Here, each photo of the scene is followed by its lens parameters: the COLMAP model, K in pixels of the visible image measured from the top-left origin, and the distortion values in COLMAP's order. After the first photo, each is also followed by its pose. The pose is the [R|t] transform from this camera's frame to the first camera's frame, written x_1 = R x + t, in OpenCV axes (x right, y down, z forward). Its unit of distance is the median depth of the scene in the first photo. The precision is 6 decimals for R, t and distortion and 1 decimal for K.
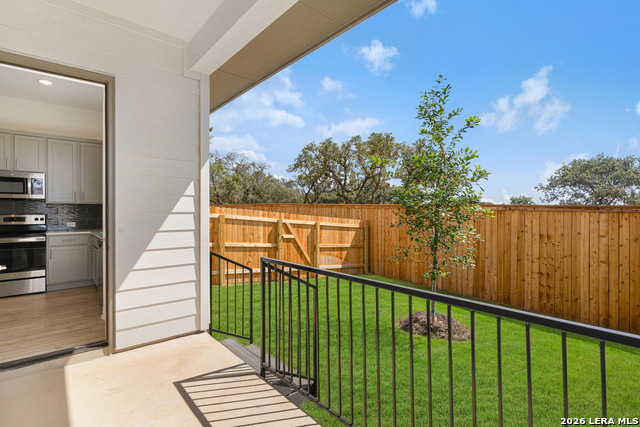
lens RADIAL K [[313.6, 0, 318.7], [0, 313.6, 210.9], [0, 0, 1]] dist [0.003994, -0.001041]
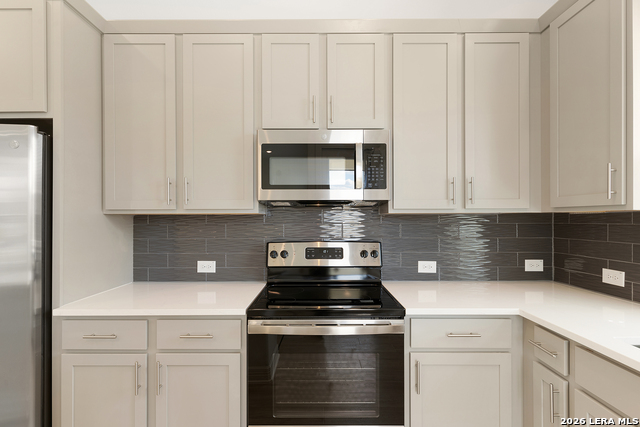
lens RADIAL K [[313.6, 0, 315.4], [0, 313.6, 215.8], [0, 0, 1]] dist [0.003994, -0.001041]
pose [[0.754361, -0.005188, -0.656440, -0.441323], [-0.000161, 0.999967, -0.008088, -0.011863], [0.656460, 0.006207, 0.754335, 0.426073]]
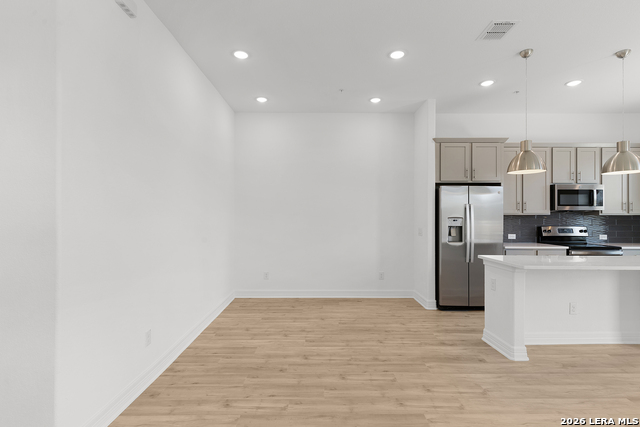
lens RADIAL K [[313.6, 0, 318.9], [0, 313.6, 213.8], [0, 0, 1]] dist [0.003994, -0.001041]
pose [[0.757047, -0.000655, -0.653360, -0.567075], [-0.006905, 0.999936, -0.009004, -0.008454], [0.653324, 0.011328, 0.756994, -0.188872]]
